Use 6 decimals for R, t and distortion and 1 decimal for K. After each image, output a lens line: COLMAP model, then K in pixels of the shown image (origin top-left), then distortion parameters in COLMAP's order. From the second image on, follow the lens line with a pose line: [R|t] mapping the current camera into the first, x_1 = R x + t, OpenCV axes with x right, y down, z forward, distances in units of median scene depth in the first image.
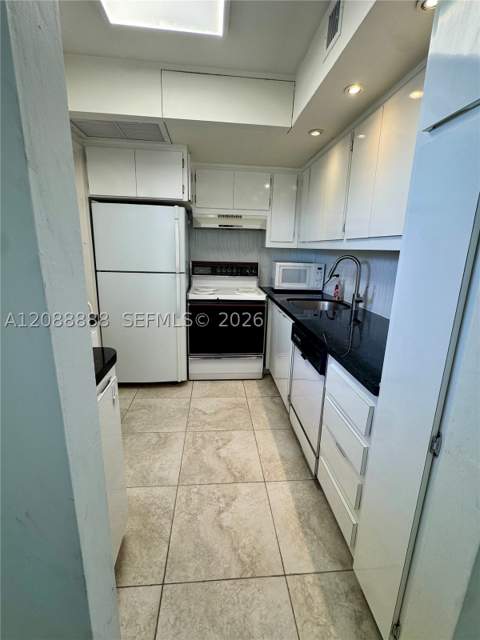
lens RADIAL K [[295.8, 0, 240.0], [0, 295.8, 320.0], [0, 0, 1]] dist [-0.001009, -0.000142]
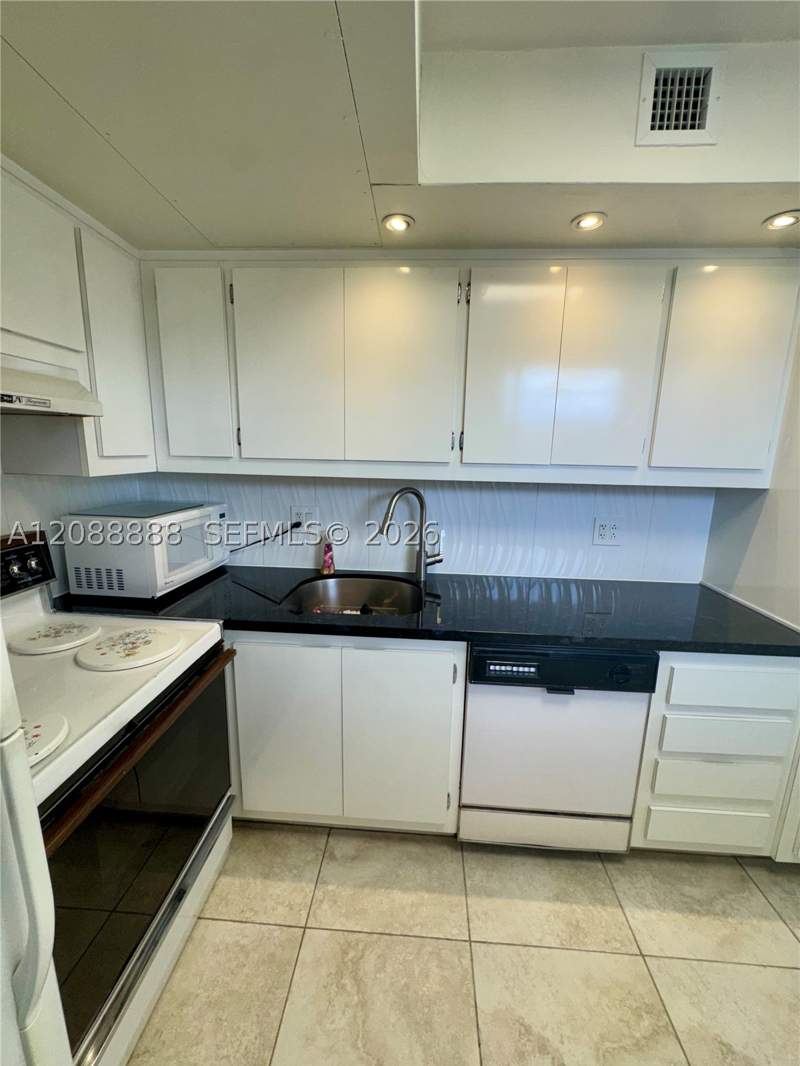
lens RADIAL K [[428.8, 0, 399.0], [0, 428.8, 539.9], [0, 0, 1]] dist [-0.001791, -0.000080]
pose [[0.144962, -0.222254, 0.964152, -0.337993], [0.221799, 0.956946, 0.187245, -0.228984], [-0.964257, 0.186705, 0.188016, 0.741048]]
